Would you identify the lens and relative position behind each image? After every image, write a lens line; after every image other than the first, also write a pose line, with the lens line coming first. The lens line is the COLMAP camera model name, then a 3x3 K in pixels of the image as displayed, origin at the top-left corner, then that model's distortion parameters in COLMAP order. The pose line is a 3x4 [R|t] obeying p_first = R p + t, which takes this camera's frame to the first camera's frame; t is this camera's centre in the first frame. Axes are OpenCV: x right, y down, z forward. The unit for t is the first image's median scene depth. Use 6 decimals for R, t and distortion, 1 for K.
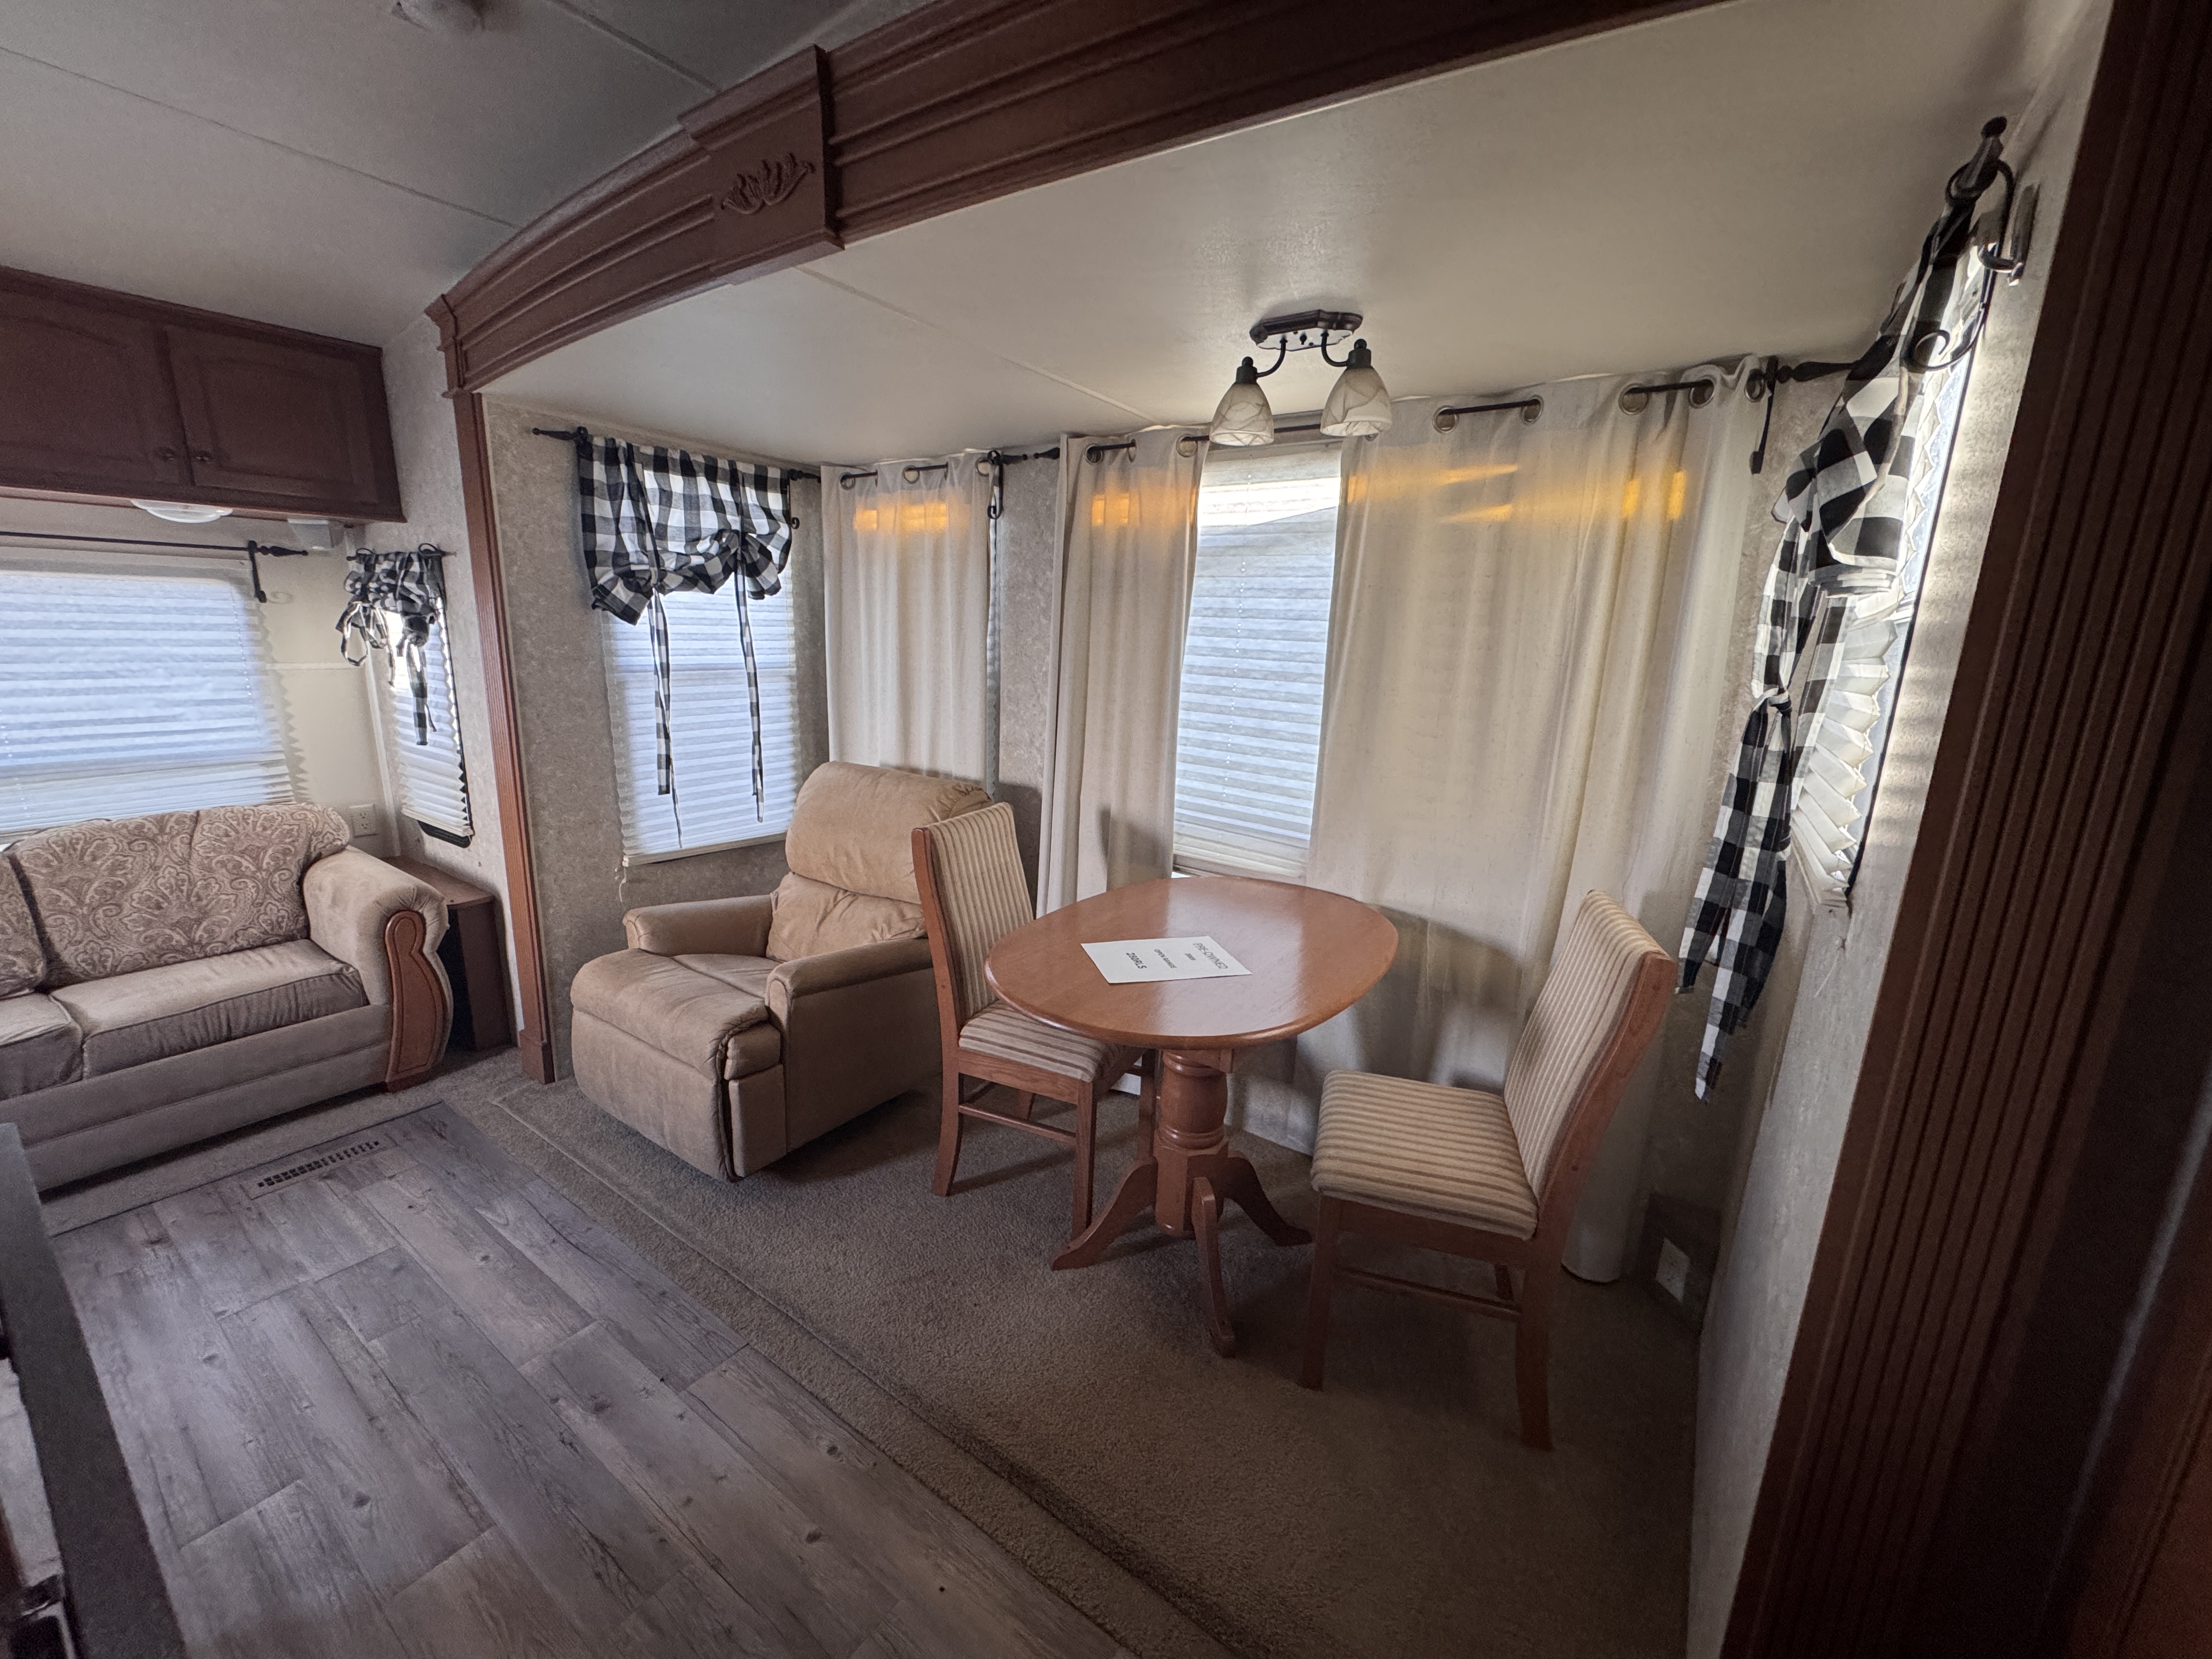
lens RADIAL K [[881.5, 0, 1103.0], [0, 881.5, 828.9], [0, 0, 1]] dist [-0.003326, 0.000384]
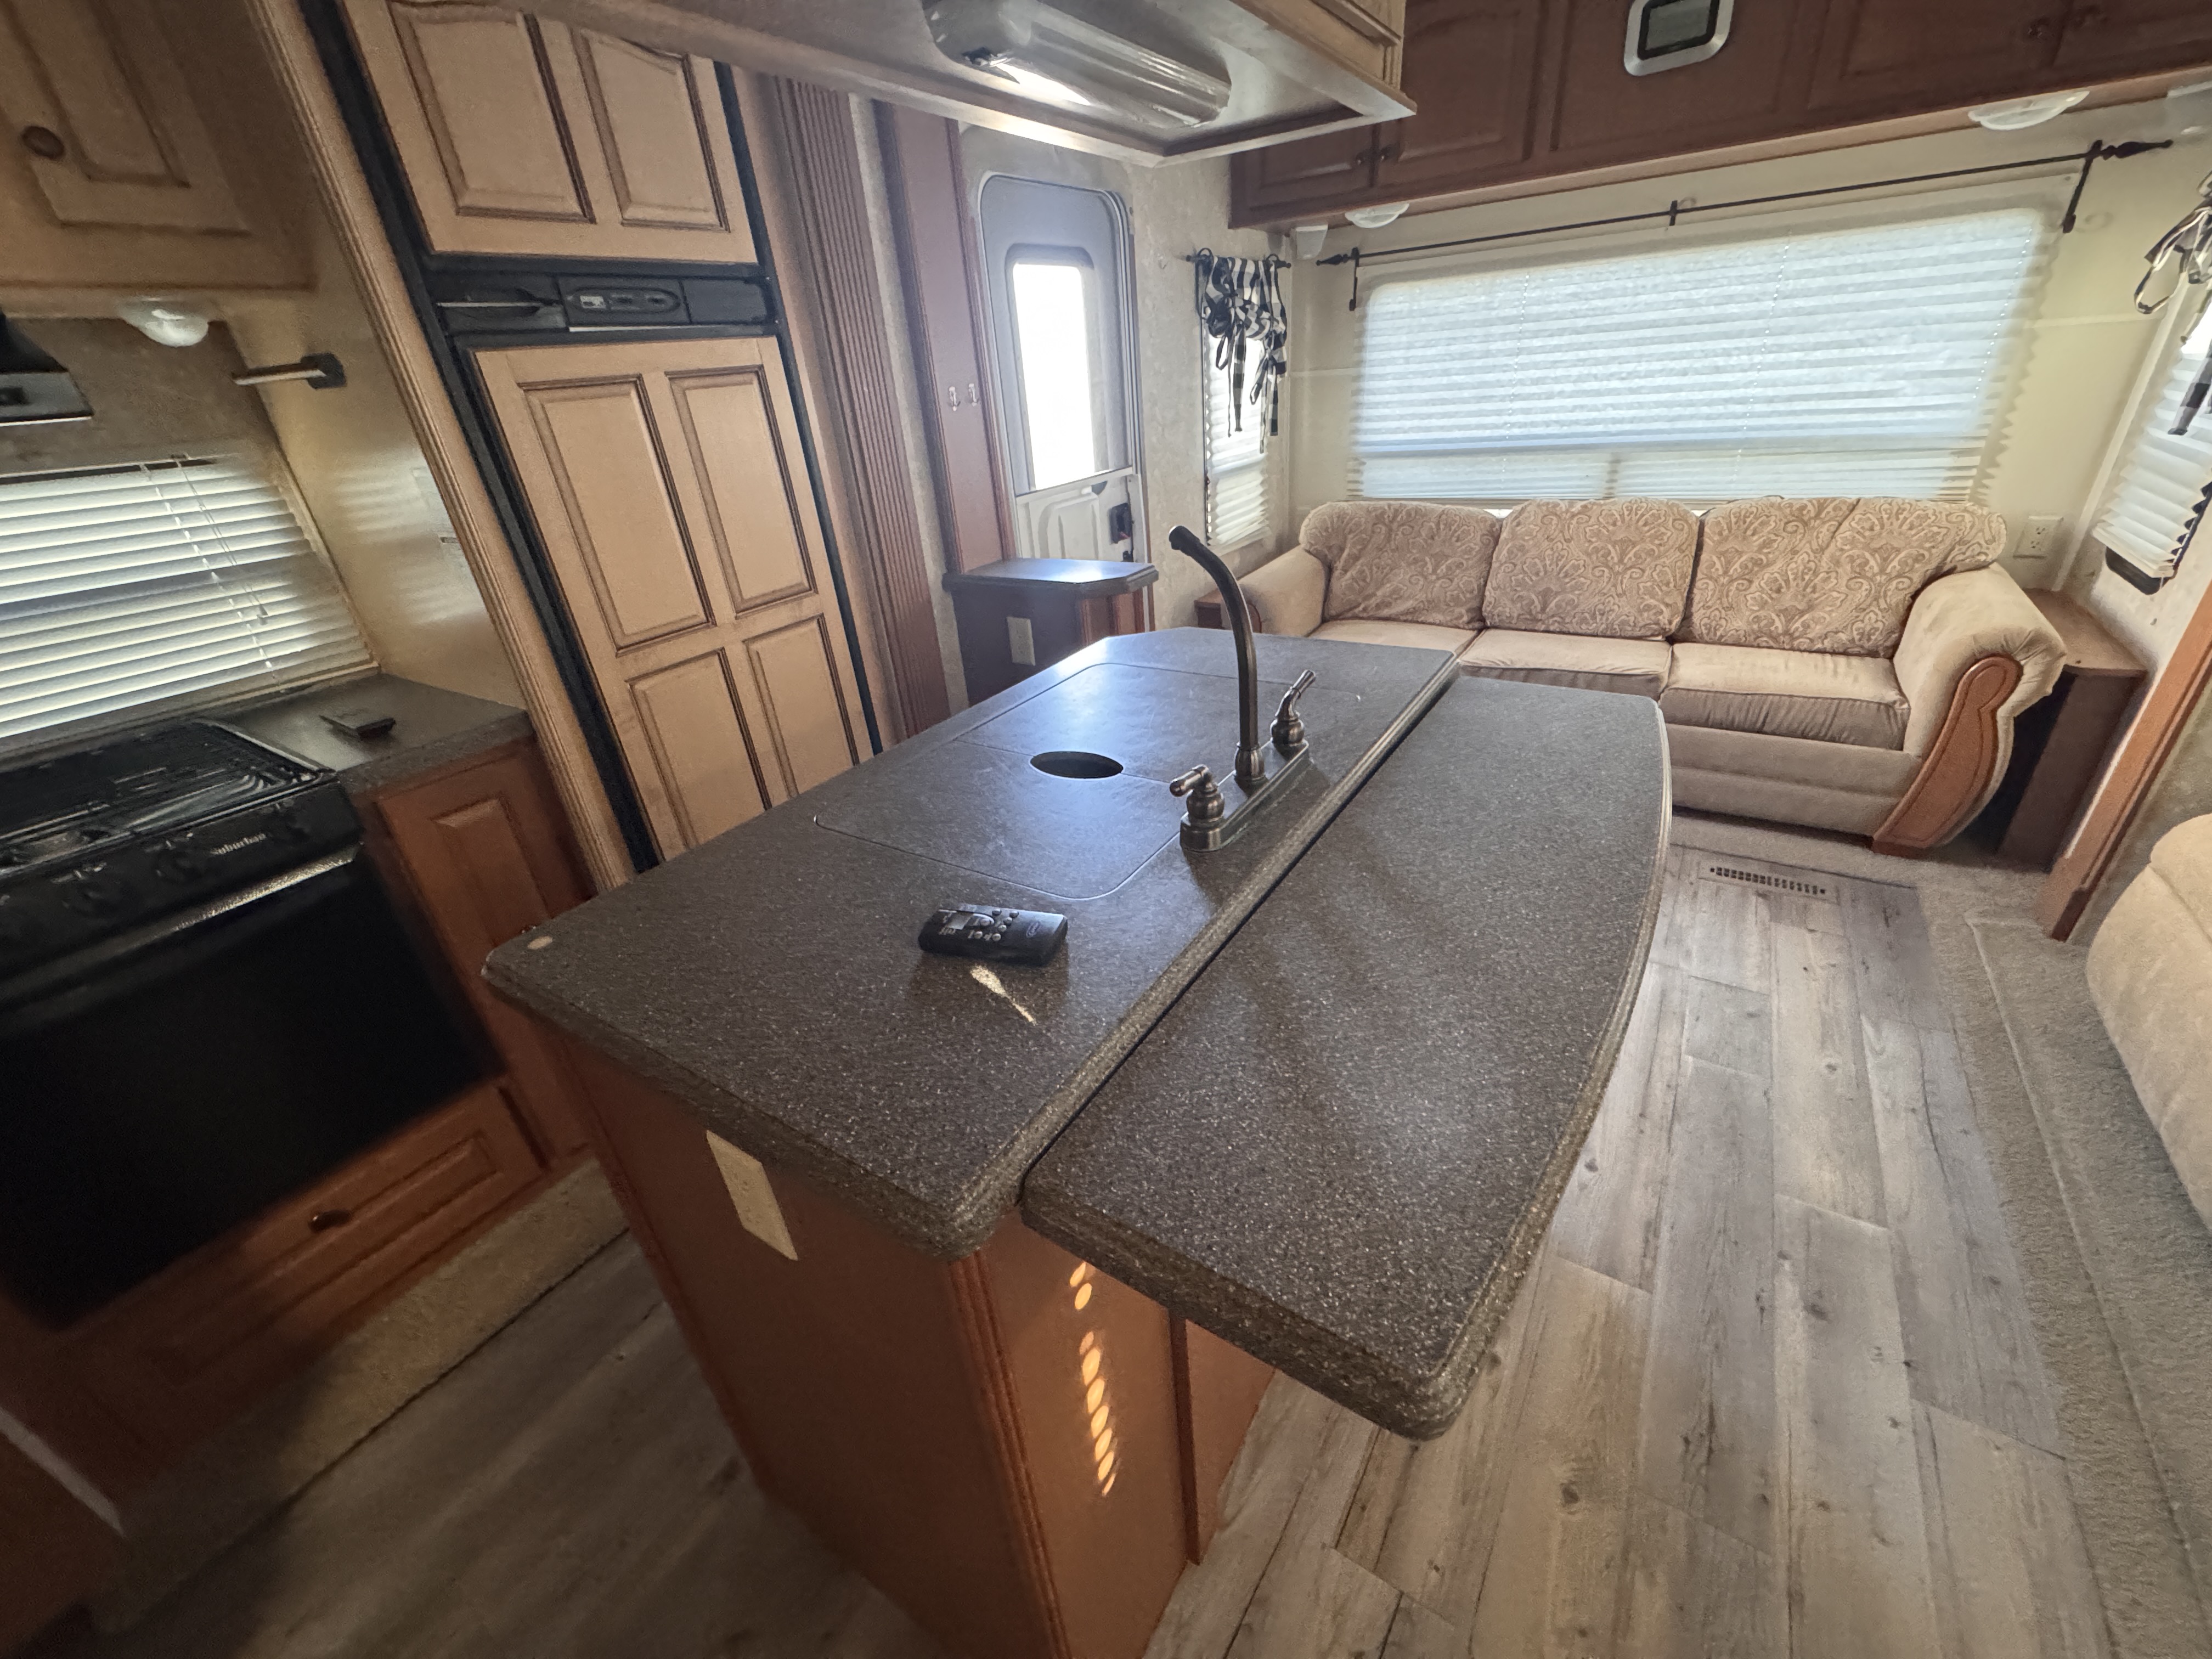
lens RADIAL K [[879.4, 0, 1103.2], [0, 879.4, 829.4], [0, 0, 1]] dist [-0.003337, 0.000074]
pose [[0.029977, 0.437425, -0.898755, -0.039738], [-0.142953, 0.891792, 0.429268, 0.008772], [0.989275, 0.115612, 0.089264, 0.144610]]
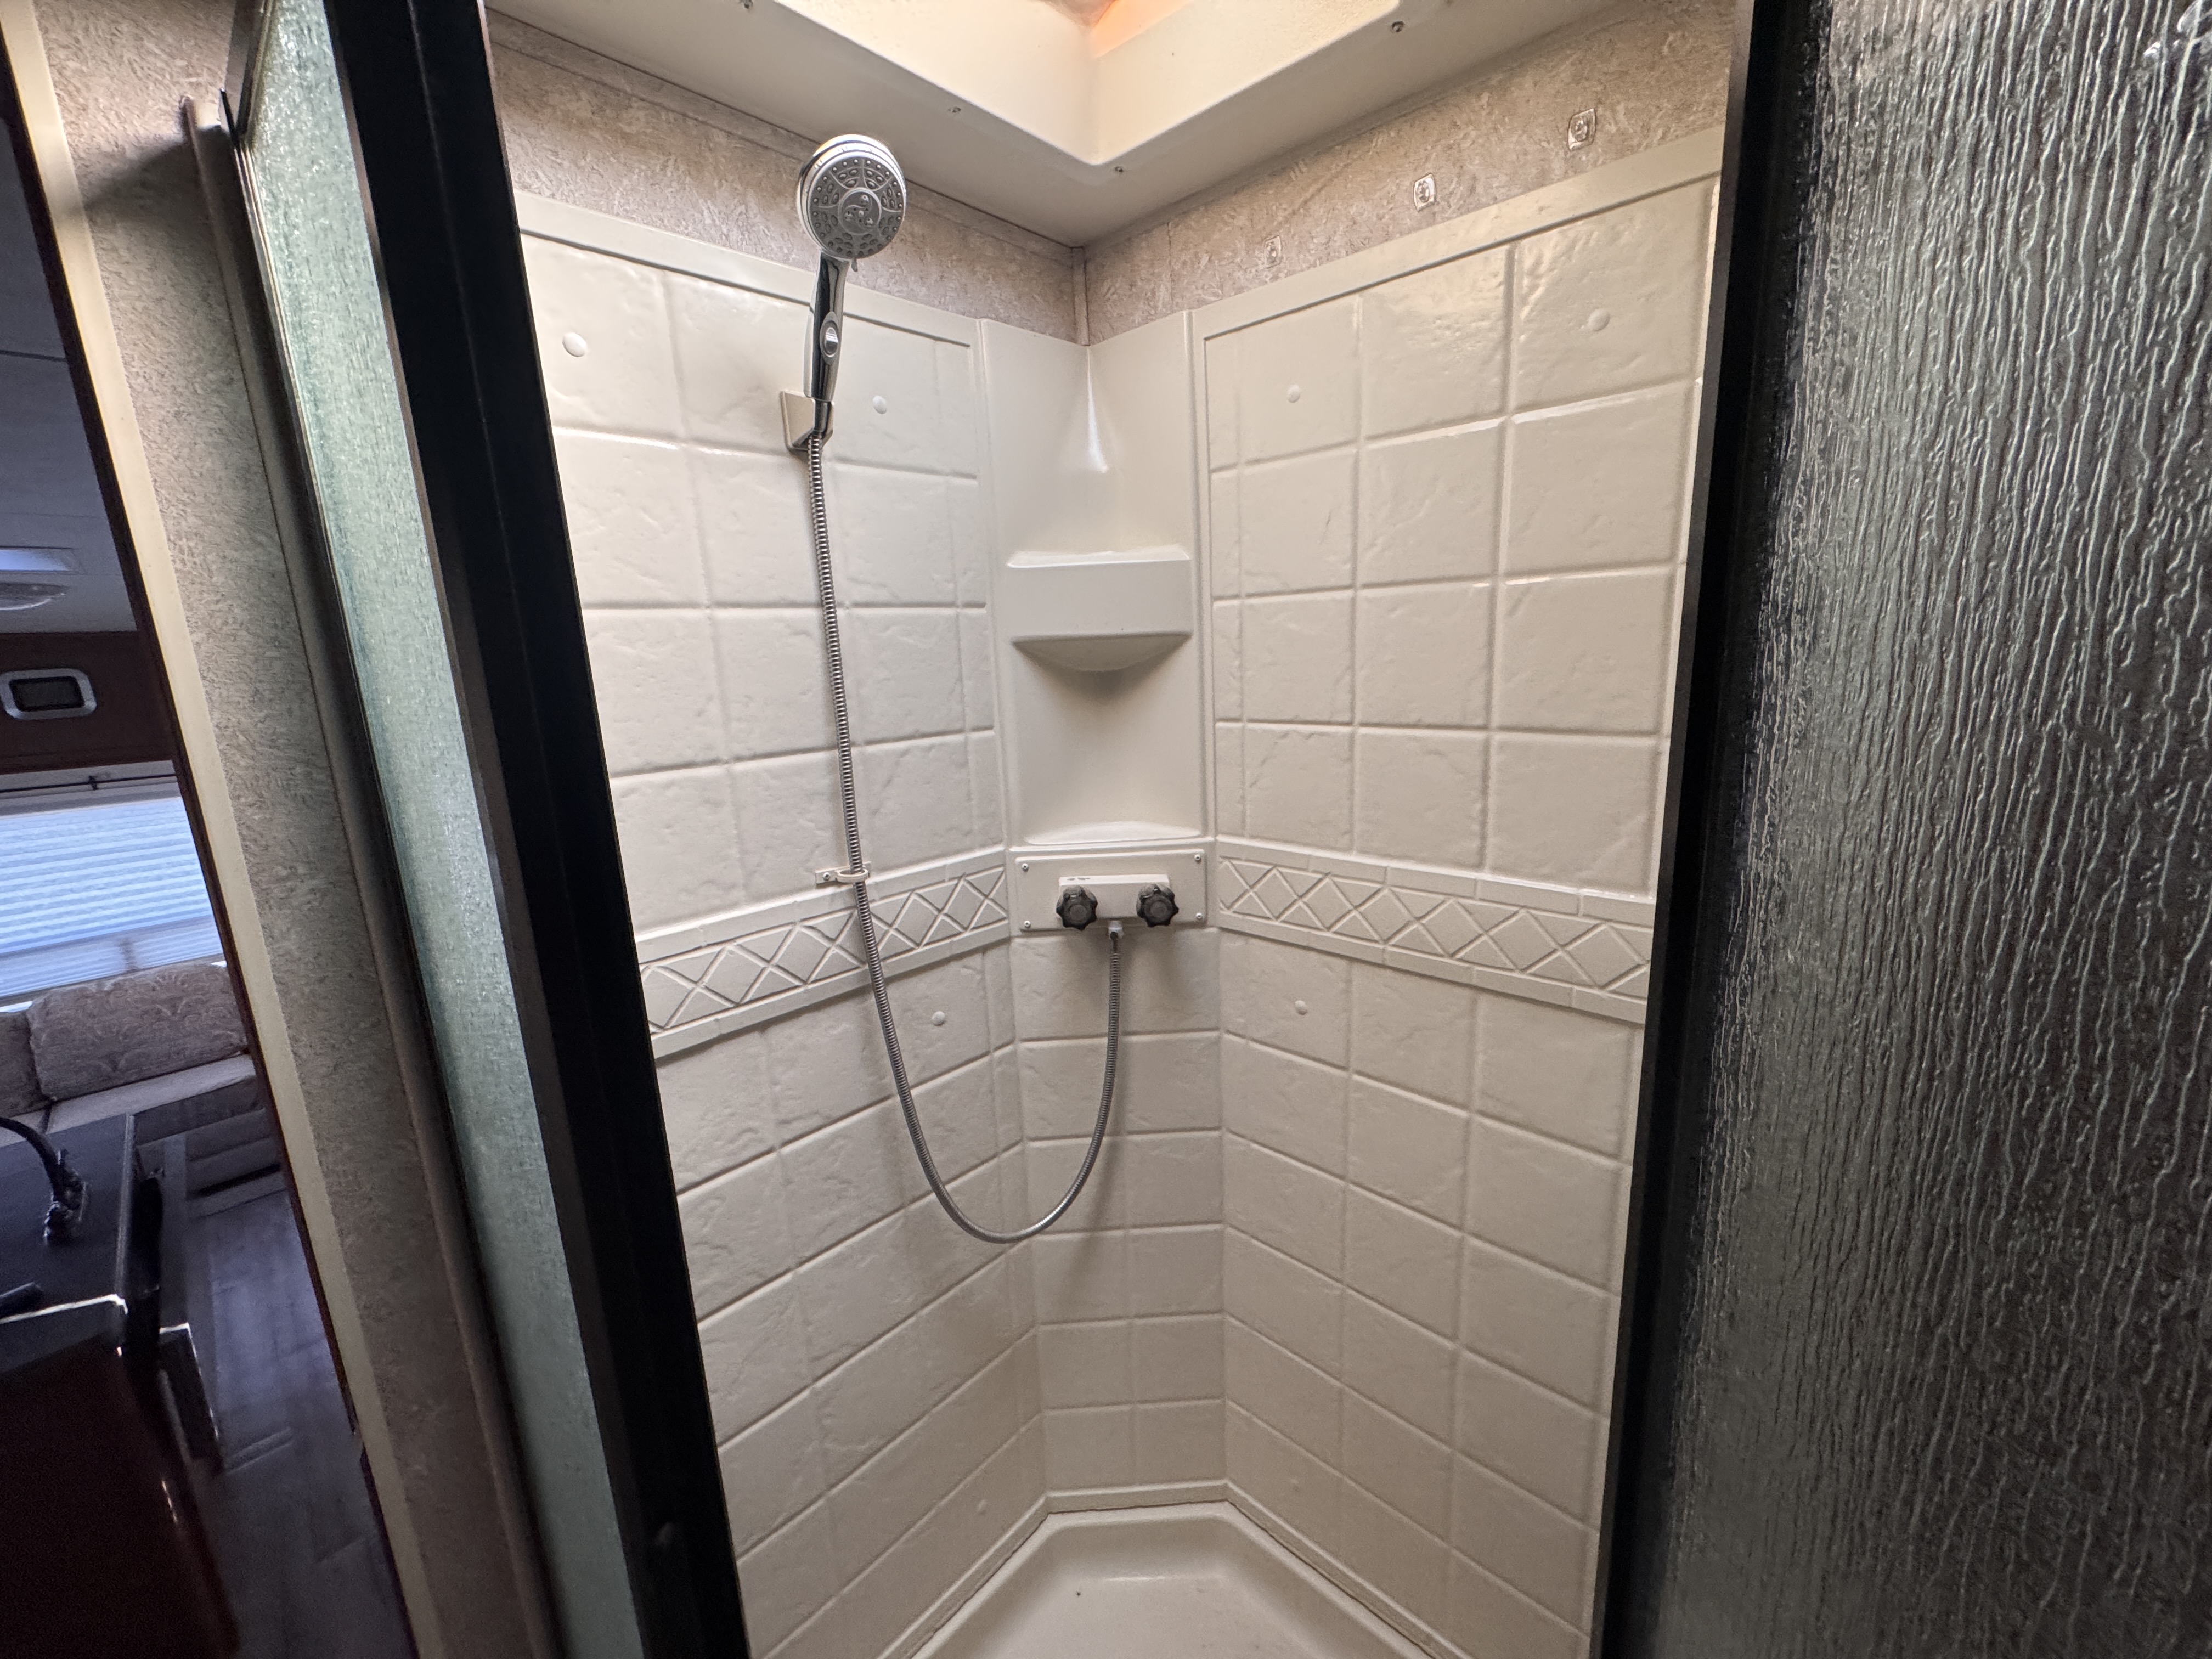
lens RADIAL K [[879.4, 0, 1103.2], [0, 879.4, 829.4], [0, 0, 1]] dist [-0.003337, 0.000074]
pose [[0.986768, -0.045418, -0.155650, 0.567905], [0.042857, 0.998886, -0.019769, -0.115640], [0.156375, 0.012837, 0.987614, -0.326729]]
